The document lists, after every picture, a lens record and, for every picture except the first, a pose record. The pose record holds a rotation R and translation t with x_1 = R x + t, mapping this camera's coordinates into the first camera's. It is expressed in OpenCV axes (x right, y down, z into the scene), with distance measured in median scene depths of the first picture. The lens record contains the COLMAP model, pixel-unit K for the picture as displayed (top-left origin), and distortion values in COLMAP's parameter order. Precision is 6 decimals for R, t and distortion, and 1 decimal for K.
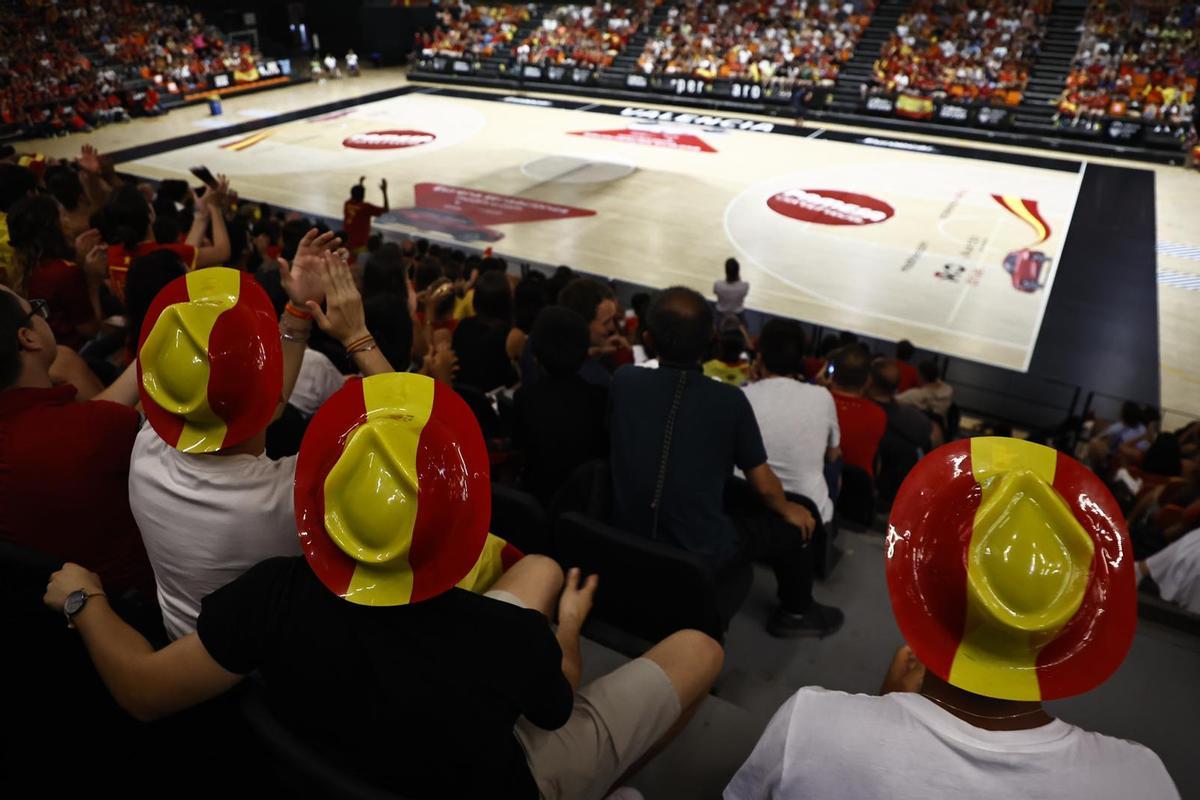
lens RADIAL K [[919.2, 0, 600.0], [0, 919.2, 400.0], [0, 0, 1]] dist [-0.077578, 0.037099]
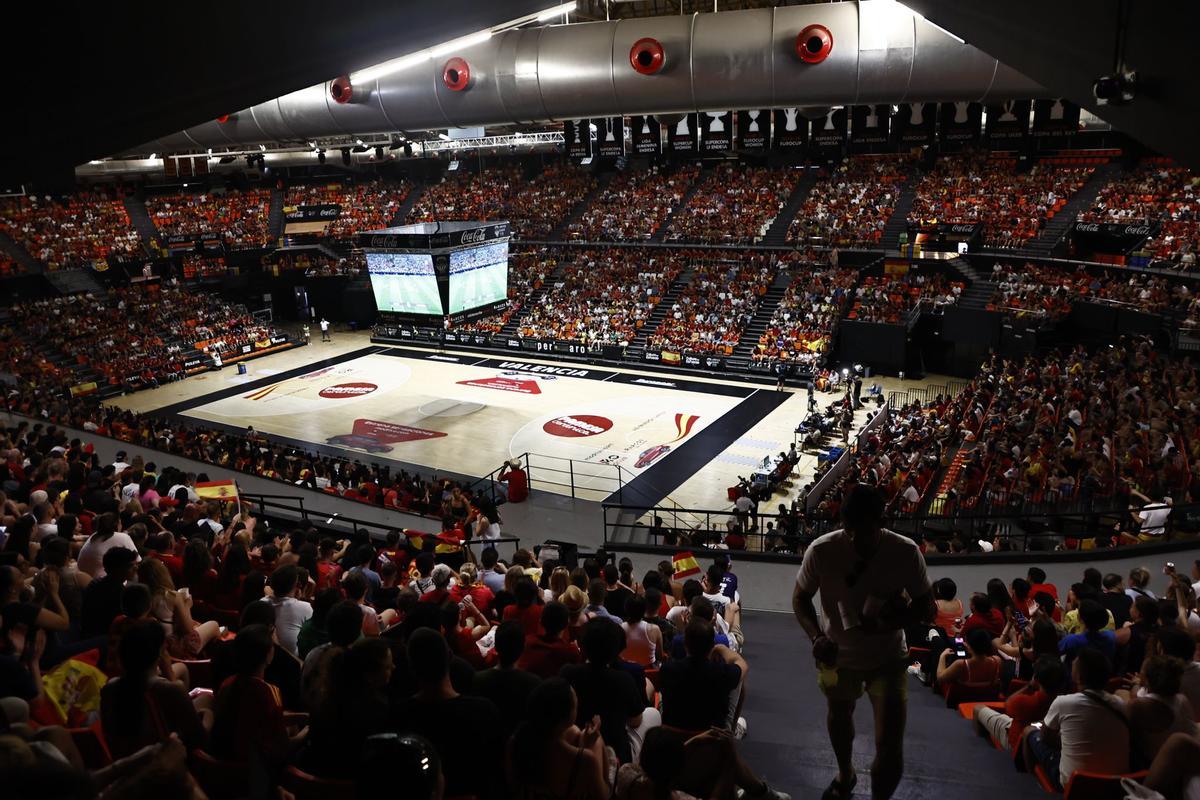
lens RADIAL K [[919.2, 0, 600.0], [0, 919.2, 400.0], [0, 0, 1]] dist [-0.077578, 0.037099]
pose [[0.999313, -0.035842, -0.009468, 0.234286], [0.032996, 0.976376, -0.213544, 0.095825], [0.016898, 0.213084, 0.976888, -0.588650]]
